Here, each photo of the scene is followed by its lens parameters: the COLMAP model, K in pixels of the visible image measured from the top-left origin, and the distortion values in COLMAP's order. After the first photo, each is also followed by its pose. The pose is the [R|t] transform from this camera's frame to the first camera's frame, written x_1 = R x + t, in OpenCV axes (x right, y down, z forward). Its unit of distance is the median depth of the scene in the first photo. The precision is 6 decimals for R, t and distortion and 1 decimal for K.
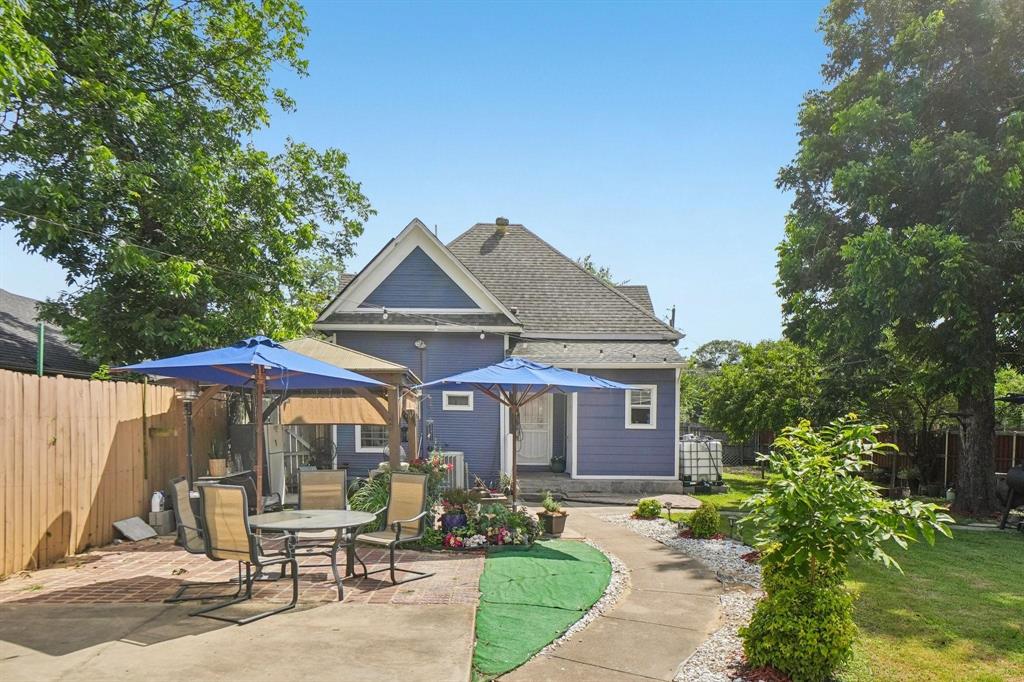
lens RADIAL K [[698.2, 0, 492.2], [0, 698.2, 458.4], [0, 0, 1]] dist [0.003494, -0.000446]
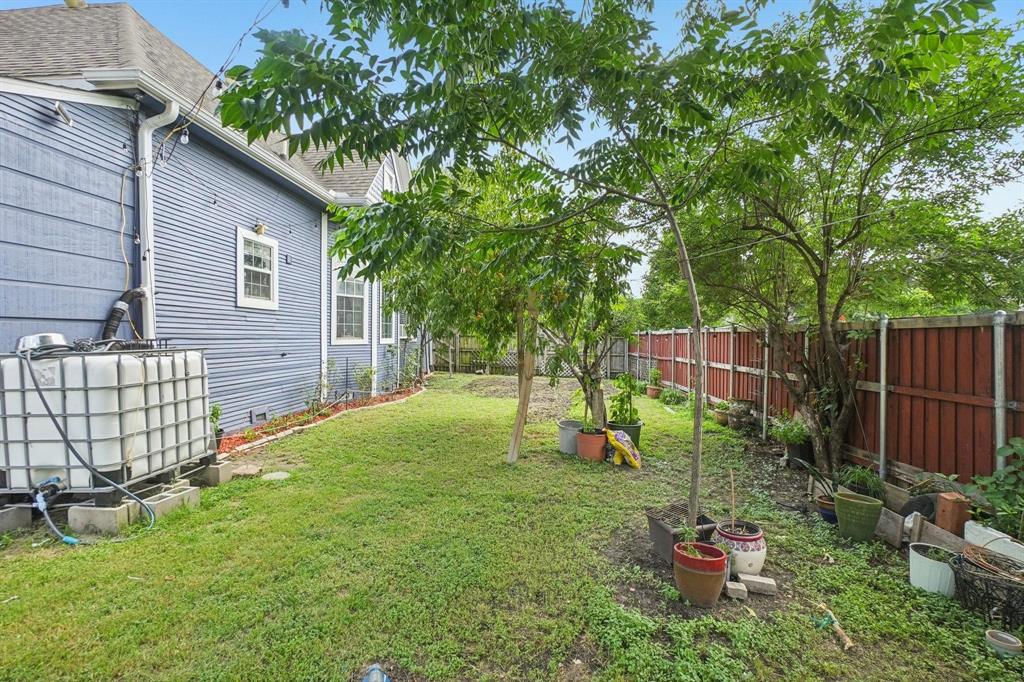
lens RADIAL K [[474.6, 0, 505.6], [0, 474.6, 347.1], [0, 0, 1]] dist [-0.022715, 0.000073]
pose [[0.998362, -0.008818, -0.056537, 0.512962], [0.006661, 0.999247, -0.038223, -0.019595], [0.056831, 0.037784, 0.997669, 0.818619]]
